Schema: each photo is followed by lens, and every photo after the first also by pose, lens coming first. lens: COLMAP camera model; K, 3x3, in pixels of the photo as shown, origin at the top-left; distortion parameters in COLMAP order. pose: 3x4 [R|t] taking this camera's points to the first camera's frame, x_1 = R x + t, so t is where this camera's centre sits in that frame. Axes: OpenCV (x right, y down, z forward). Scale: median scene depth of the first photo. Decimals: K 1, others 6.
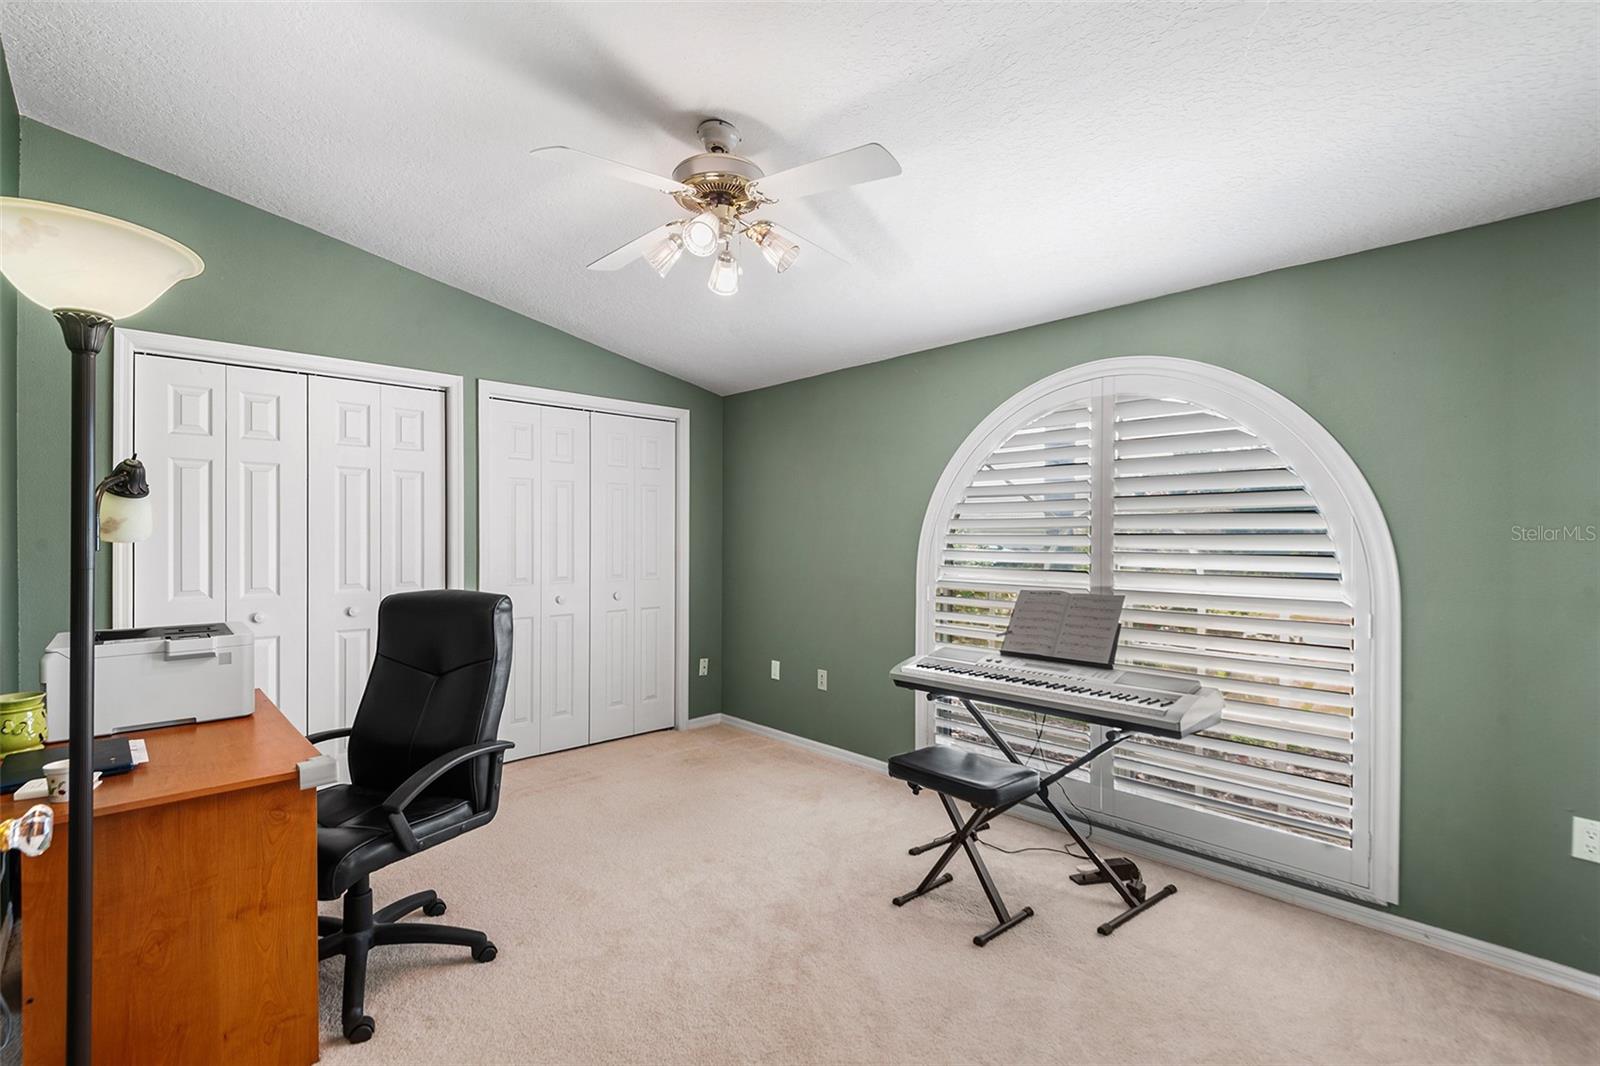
lens RADIAL K [[734.5, 0, 795.1], [0, 734.5, 534.3], [0, 0, 1]] dist [0.040554, -0.023700]
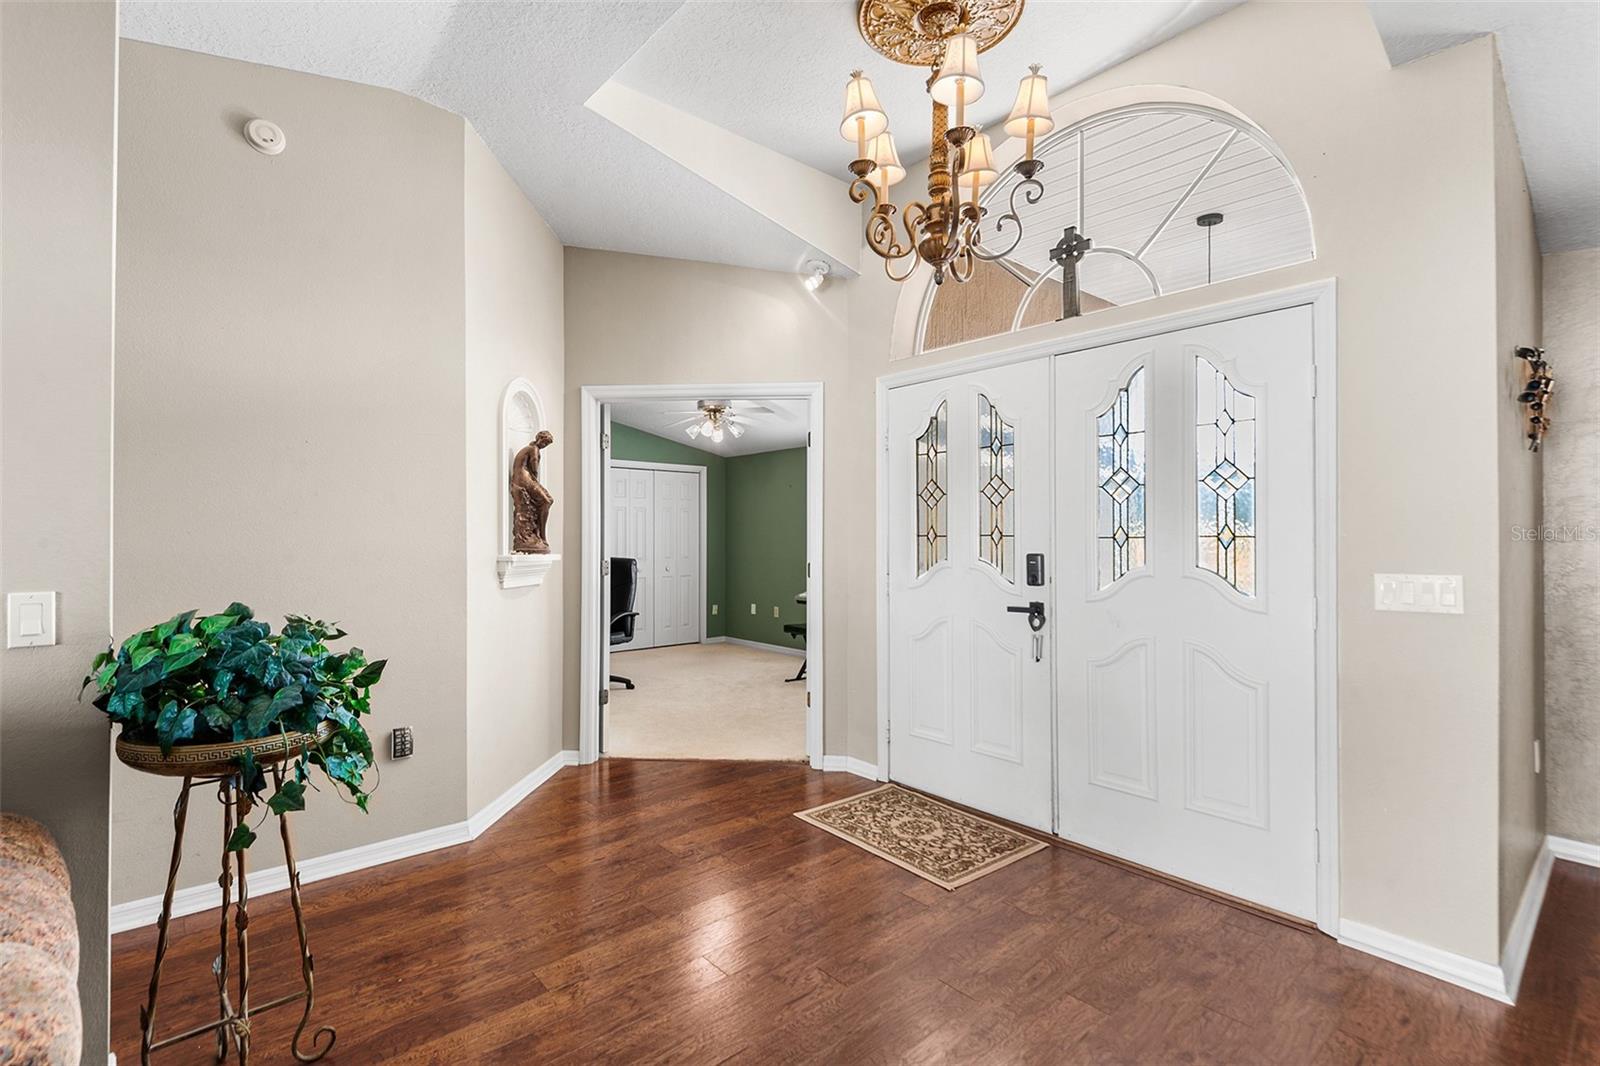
lens RADIAL K [[734.5, 0, 795.1], [0, 734.5, 534.3], [0, 0, 1]] dist [0.040554, -0.023700]
pose [[0.999492, -0.001374, -0.031848, 0.136602], [0.001268, 0.999994, -0.003358, 0.003346], [0.031853, 0.003316, 0.999487, -0.835730]]
